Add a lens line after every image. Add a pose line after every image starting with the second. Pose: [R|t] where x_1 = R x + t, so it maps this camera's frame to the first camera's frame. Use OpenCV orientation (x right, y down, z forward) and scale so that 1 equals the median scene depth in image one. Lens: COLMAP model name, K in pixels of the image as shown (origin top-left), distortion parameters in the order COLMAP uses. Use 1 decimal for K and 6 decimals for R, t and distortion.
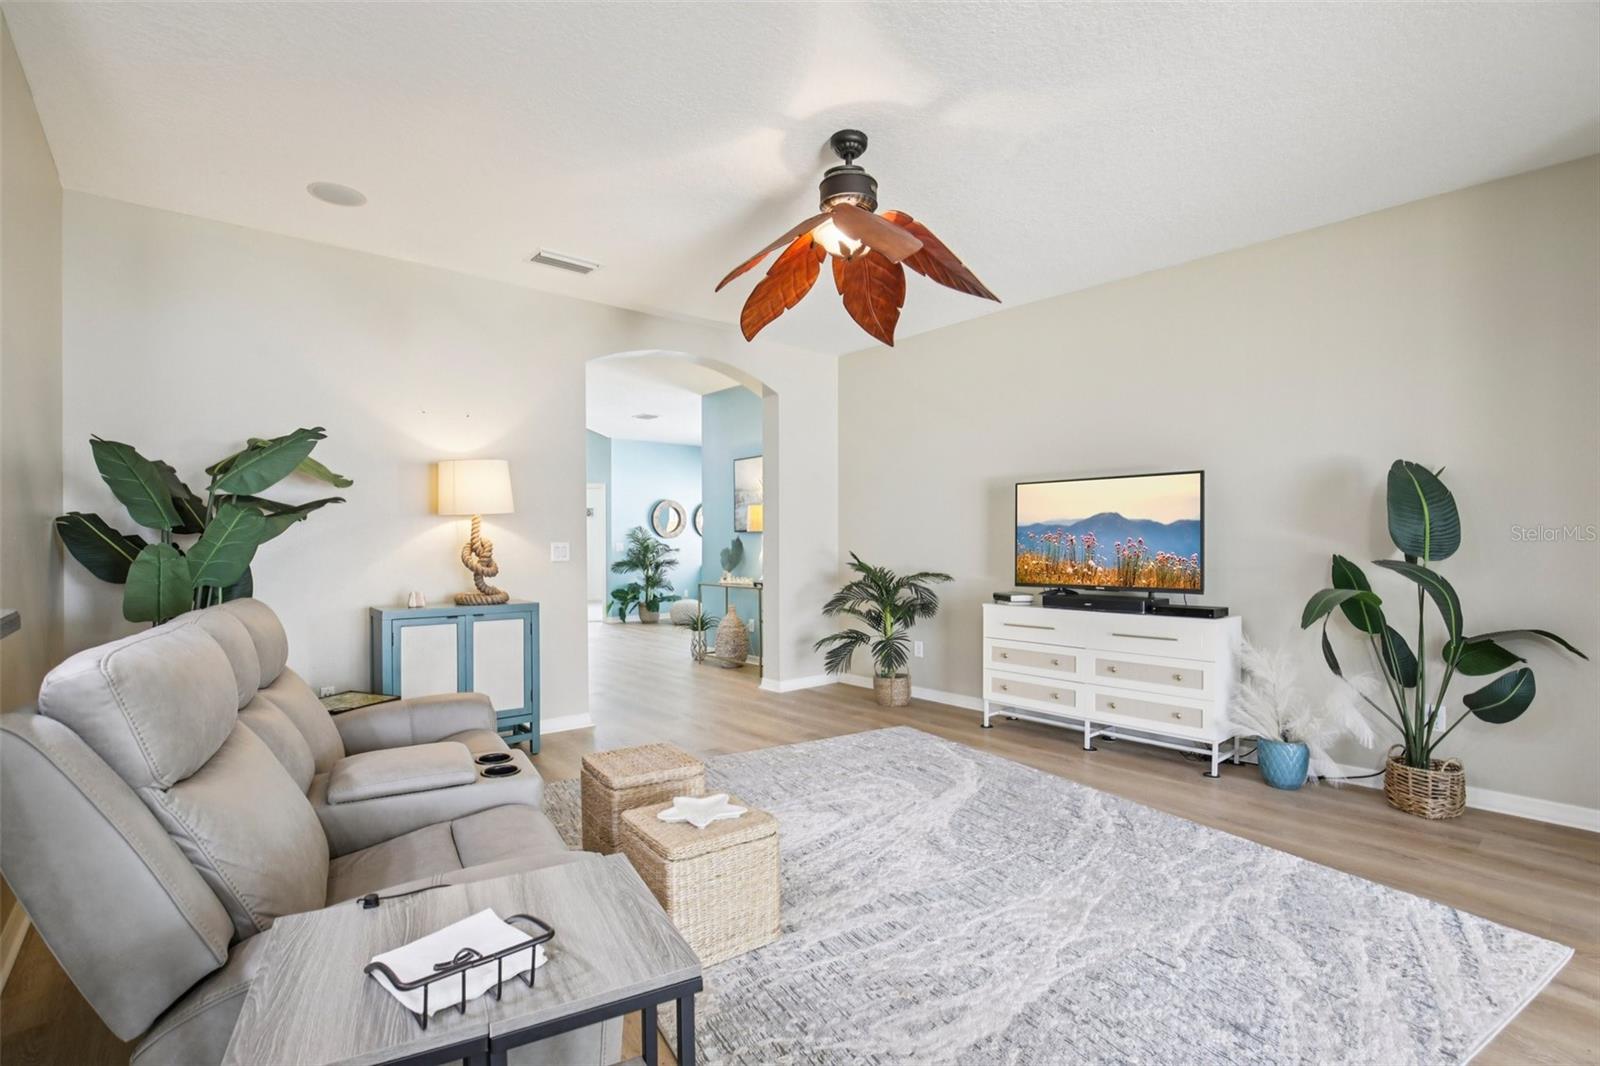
lens RADIAL K [[736.2, 0, 802.7], [0, 736.2, 542.2], [0, 0, 1]] dist [-0.028227, 0.003561]
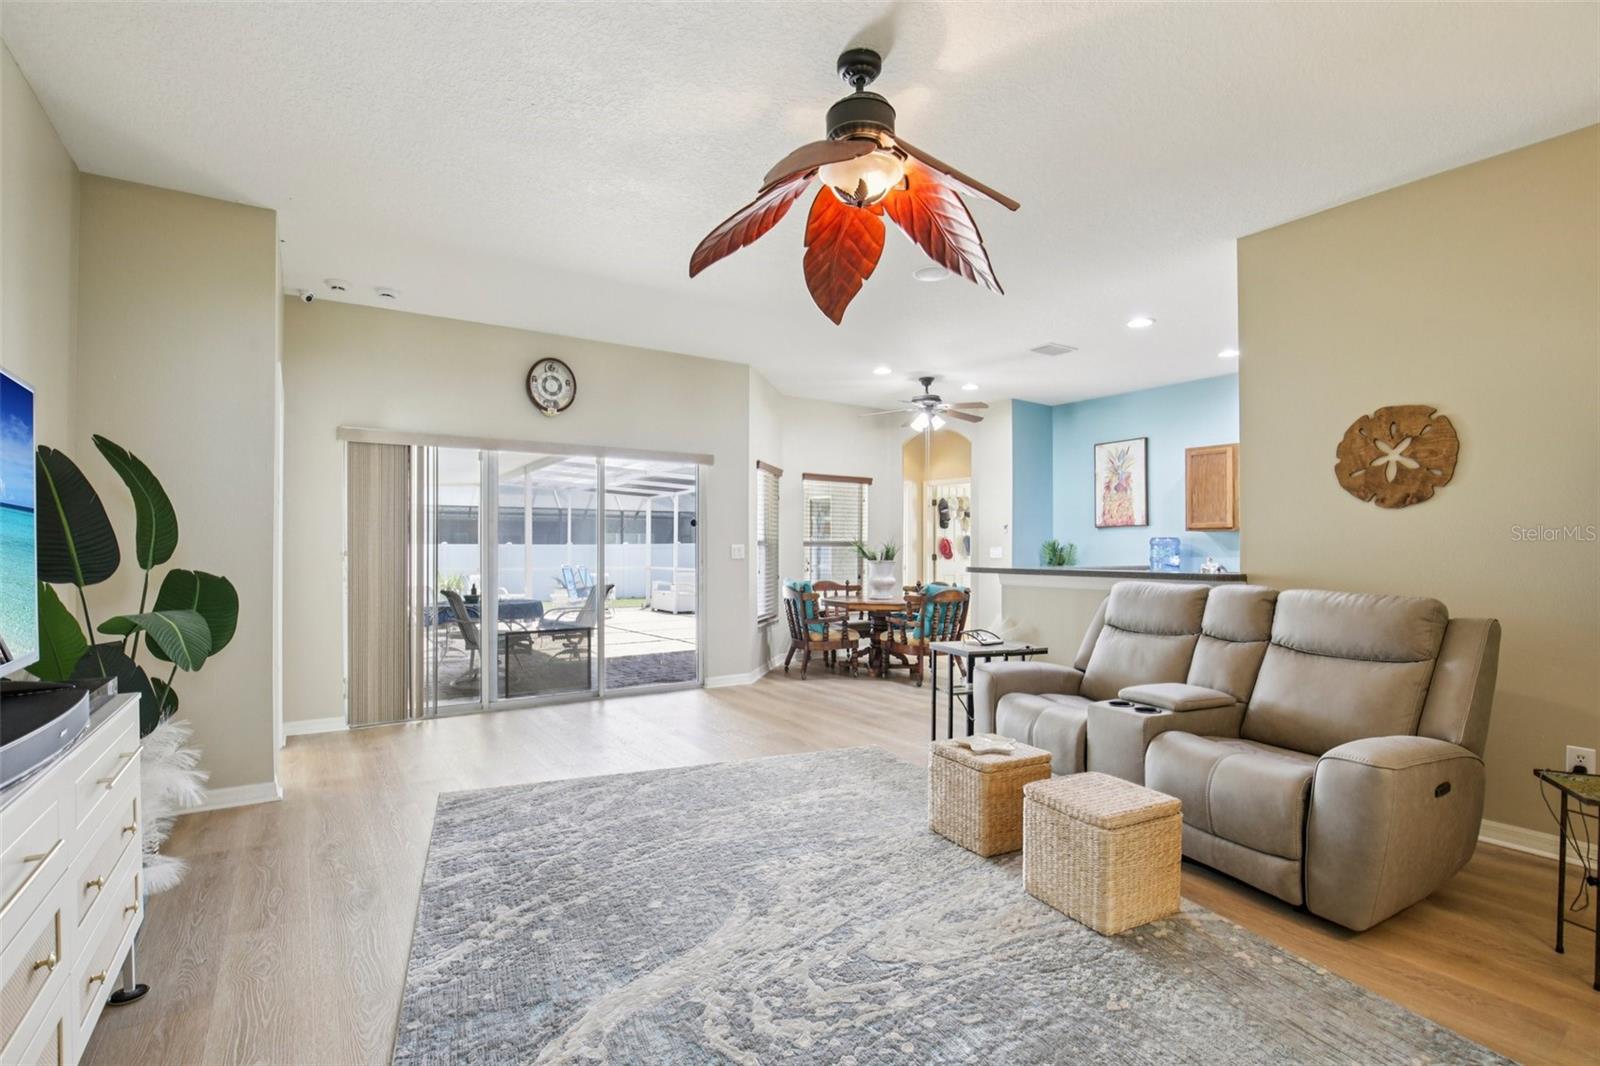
lens RADIAL K [[736.2, 0, 794.9], [0, 736.2, 543.7], [0, 0, 1]] dist [-0.028227, 0.003561]
pose [[-0.991202, -0.001294, 0.132353, 0.025492], [-0.002324, 0.999968, -0.007627, 0.002061], [-0.132339, -0.007868, -0.991173, 1.705480]]
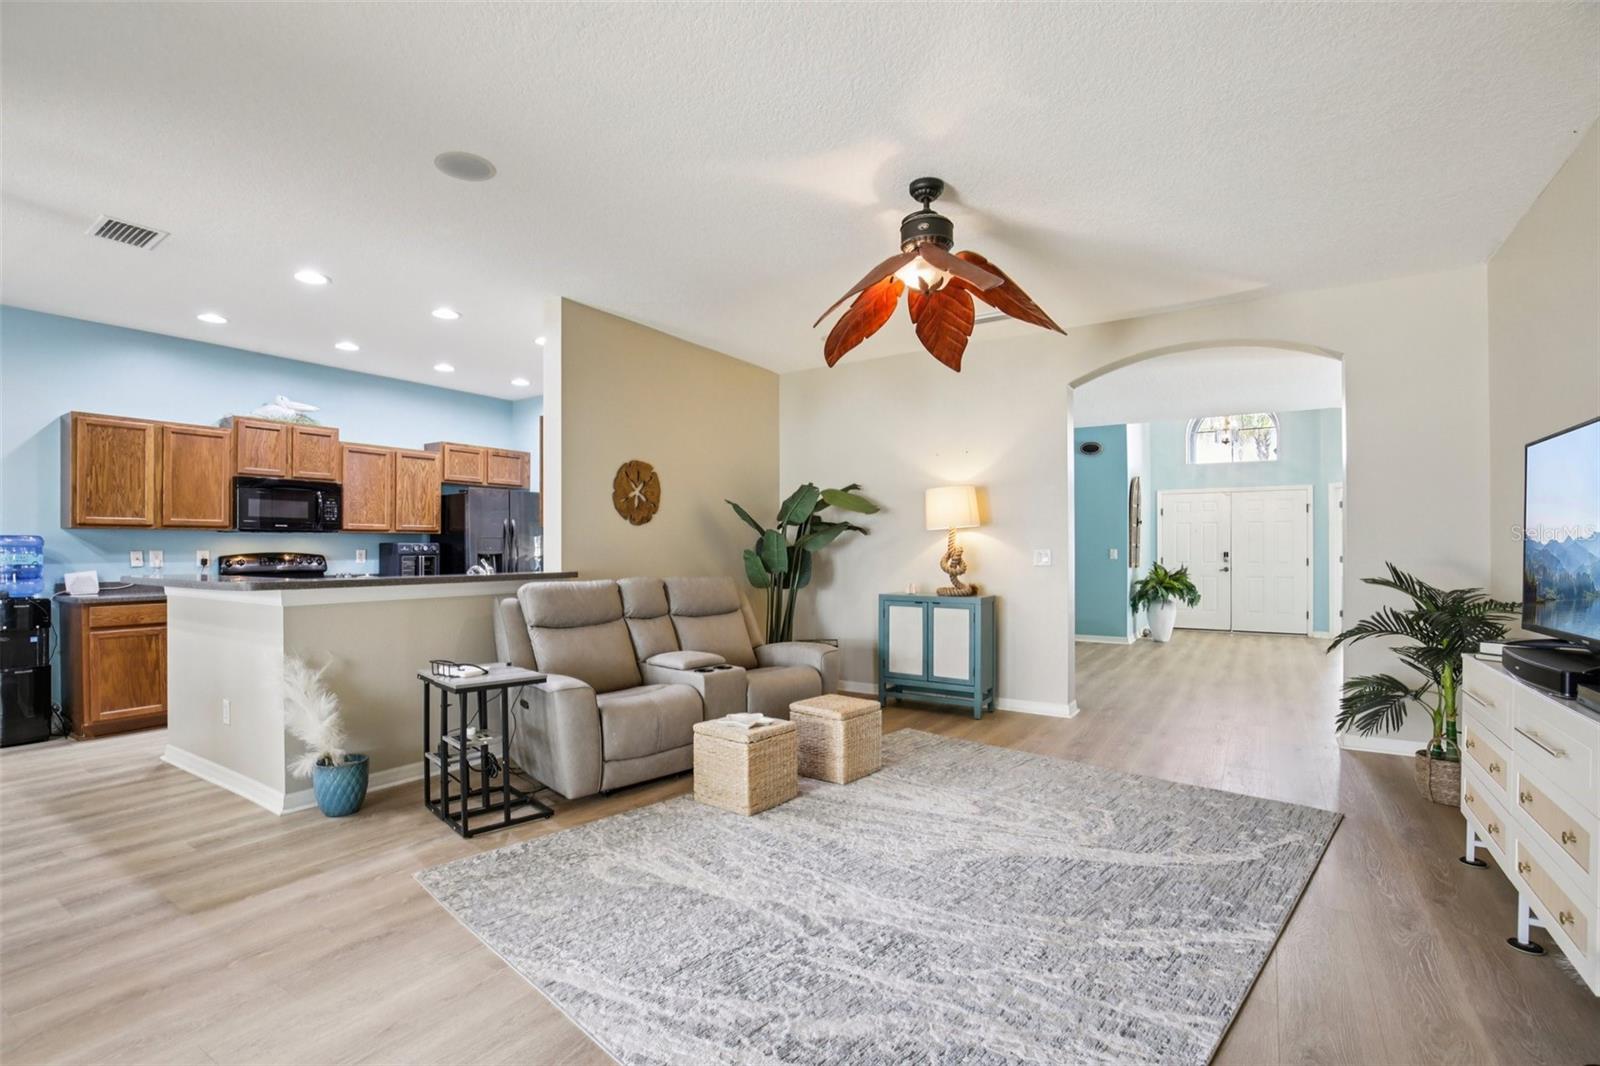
lens RADIAL K [[736.2, 0, 787.7], [0, 736.2, 542.6], [0, 0, 1]] dist [-0.028227, 0.003561]
pose [[0.258469, -0.009467, -0.965973, 1.003322], [0.003653, 0.999954, -0.008822, -0.002173], [0.966013, -0.001248, 0.258492, 0.480440]]
